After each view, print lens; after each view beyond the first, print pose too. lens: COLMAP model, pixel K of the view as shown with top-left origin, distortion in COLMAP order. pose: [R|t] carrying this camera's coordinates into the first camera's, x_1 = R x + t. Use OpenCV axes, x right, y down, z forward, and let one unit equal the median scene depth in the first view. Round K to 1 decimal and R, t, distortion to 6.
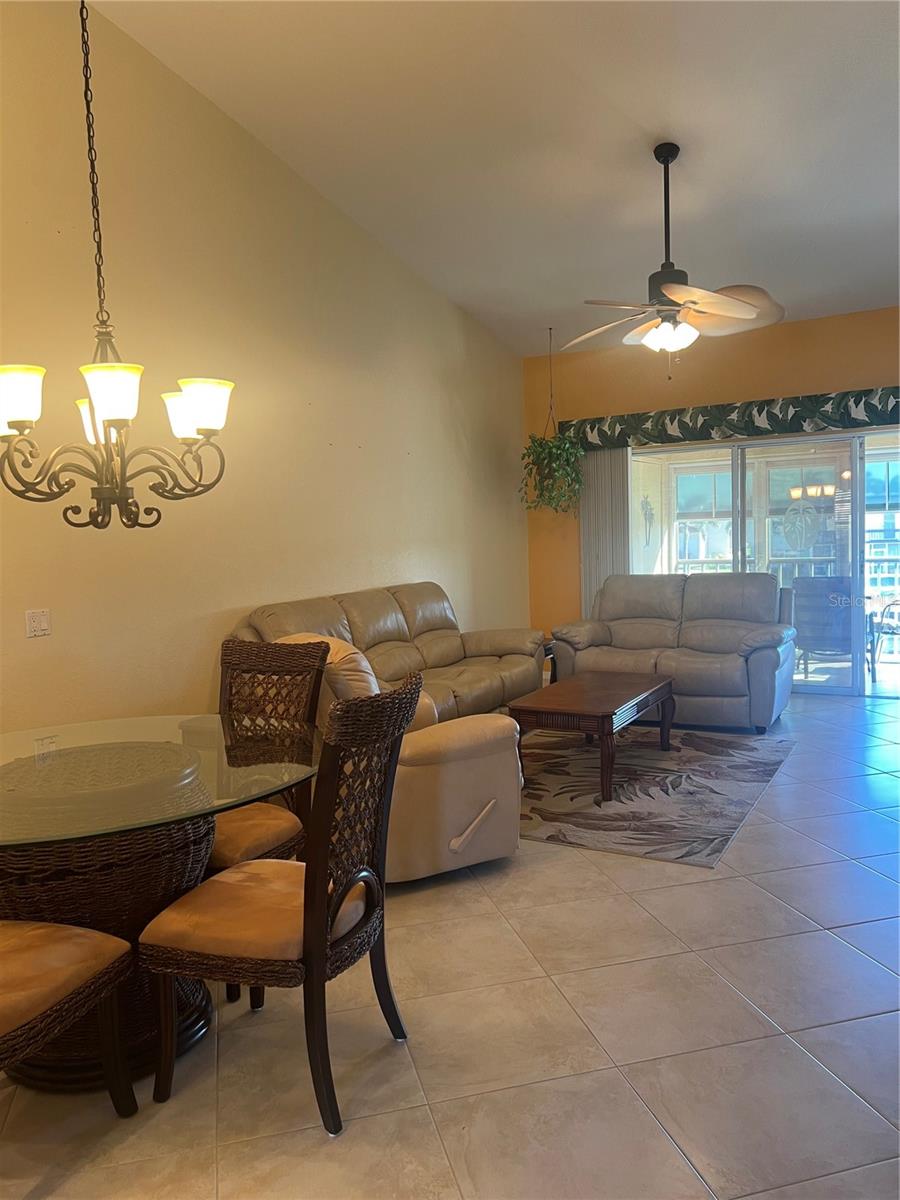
lens RADIAL K [[900.0, 0, 446.6], [0, 900.0, 594.5], [0, 0, 1]] dist [0.059381, -0.071161]
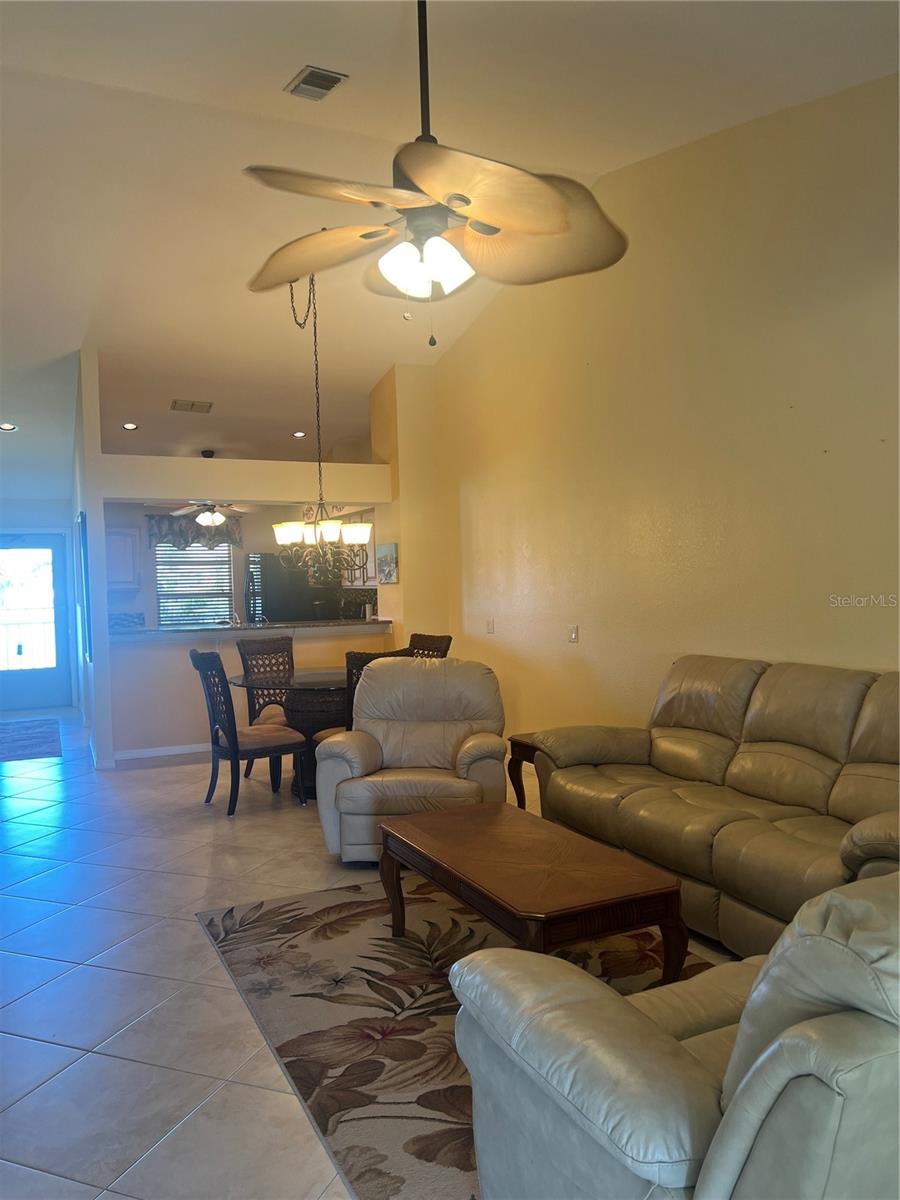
lens RADIAL K [[900.0, 0, 447.4], [0, 900.0, 605.3], [0, 0, 1]] dist [0.059381, -0.071161]
pose [[-0.574693, 0.071787, -0.815214, 0.753824], [-0.018891, 0.994716, 0.100911, -0.138414], [0.818151, 0.073393, -0.570300, 1.415239]]
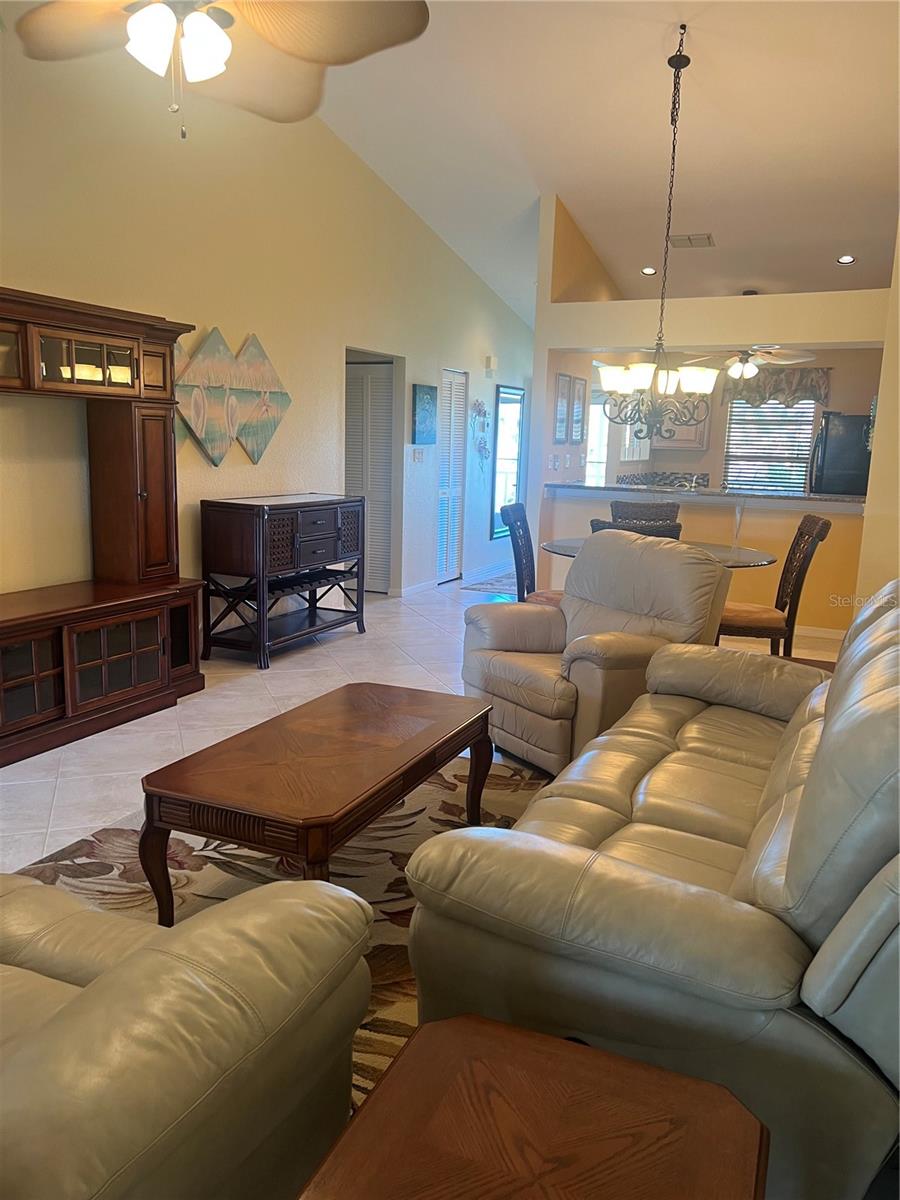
lens RADIAL K [[900.0, 0, 441.3], [0, 900.0, 606.1], [0, 0, 1]] dist [0.059381, -0.071161]
pose [[-0.996581, 0.020201, -0.080117, 0.158330], [-0.000850, 0.967093, 0.254421, -0.122914], [0.082620, 0.253620, -0.963769, 1.638734]]
